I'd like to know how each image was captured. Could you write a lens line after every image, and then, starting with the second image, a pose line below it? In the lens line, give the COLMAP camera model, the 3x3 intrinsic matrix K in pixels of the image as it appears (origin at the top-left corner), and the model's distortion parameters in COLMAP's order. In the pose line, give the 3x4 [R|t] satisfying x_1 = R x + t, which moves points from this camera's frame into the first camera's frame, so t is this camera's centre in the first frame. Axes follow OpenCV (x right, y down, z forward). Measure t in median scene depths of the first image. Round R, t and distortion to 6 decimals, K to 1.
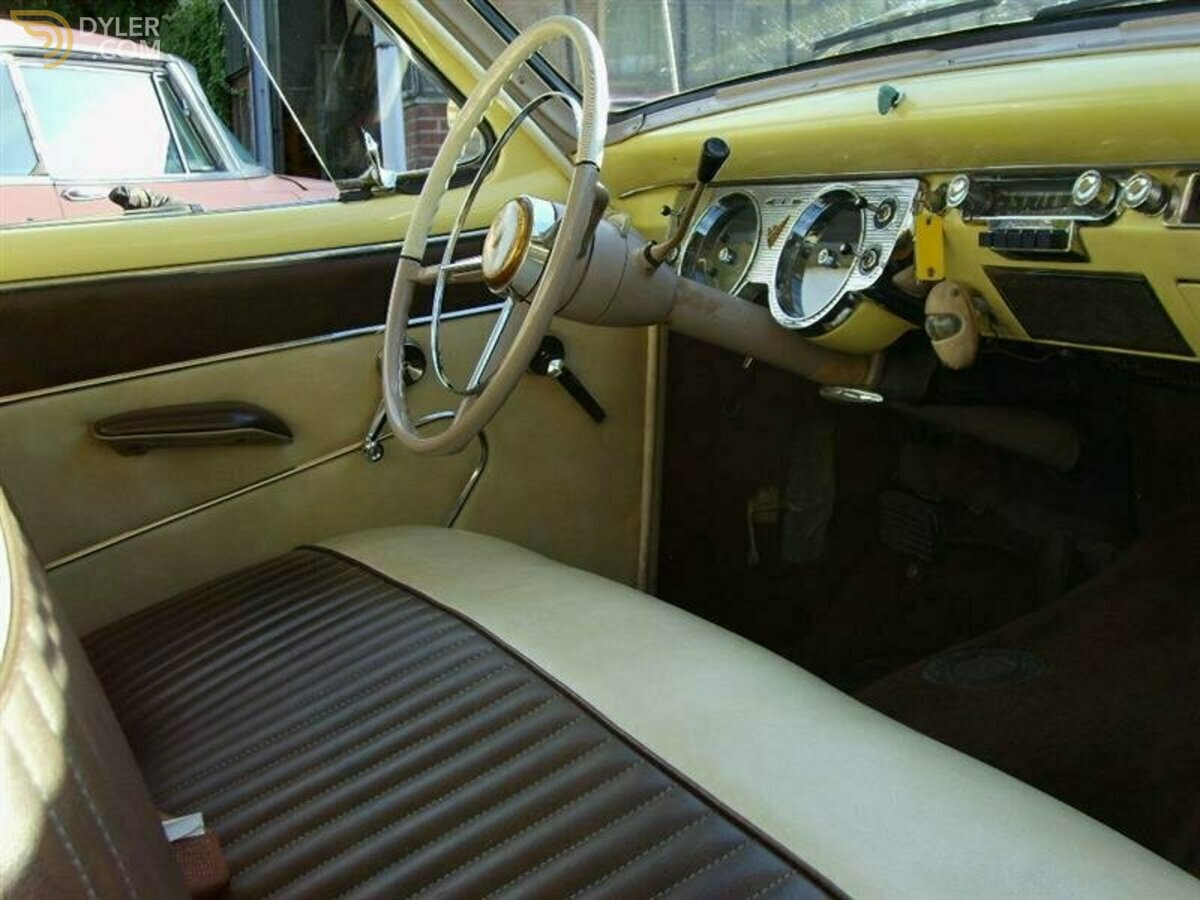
lens RADIAL K [[1567.7, 0, 600.0], [0, 1567.7, 450.0], [0, 0, 1]] dist [-0.136802, 0.109897]
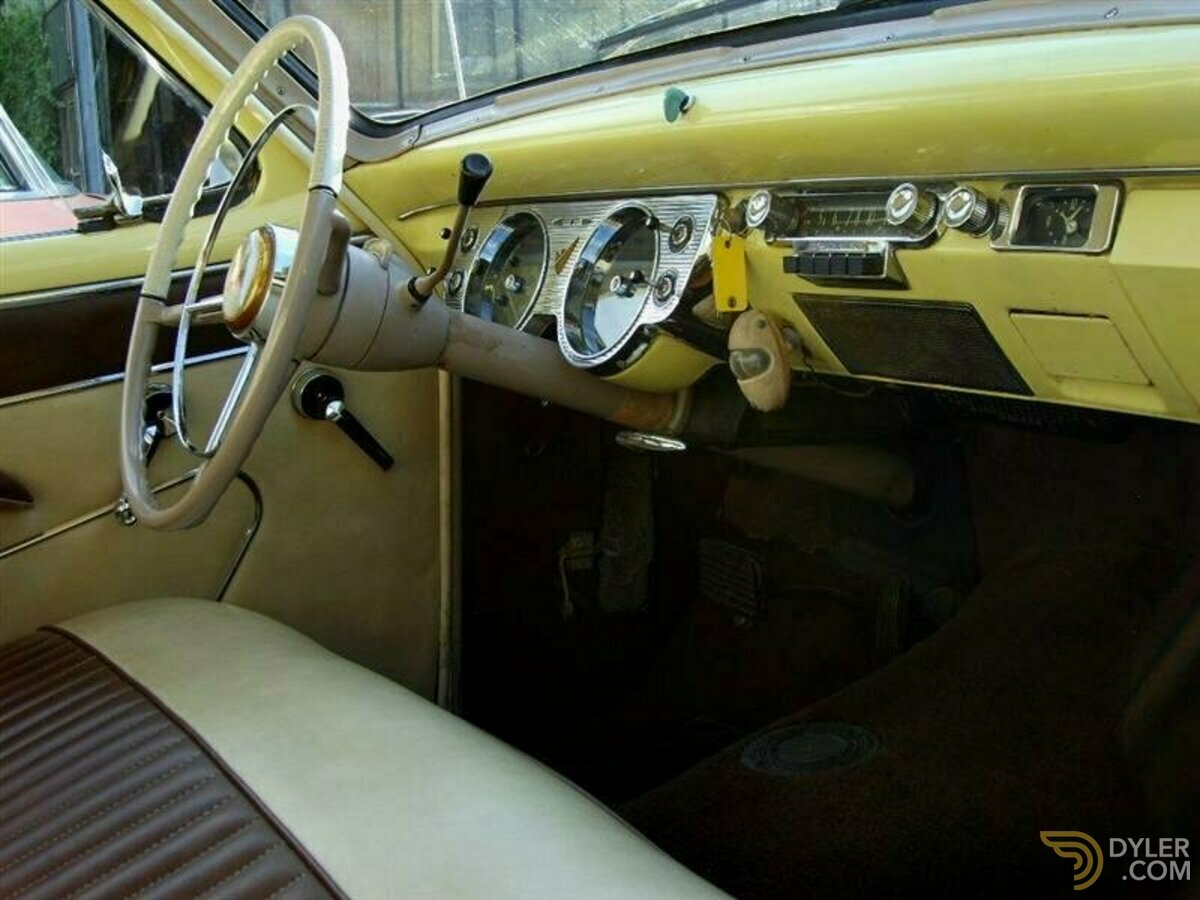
lens RADIAL K [[1567.7, 0, 600.0], [0, 1567.7, 450.0], [0, 0, 1]] dist [-0.136802, 0.109897]
pose [[0.995448, -0.033949, 0.089059, 0.053548], [0.034165, 0.999416, -0.000910, -0.030611], [-0.088976, 0.003949, 0.996026, 0.125237]]
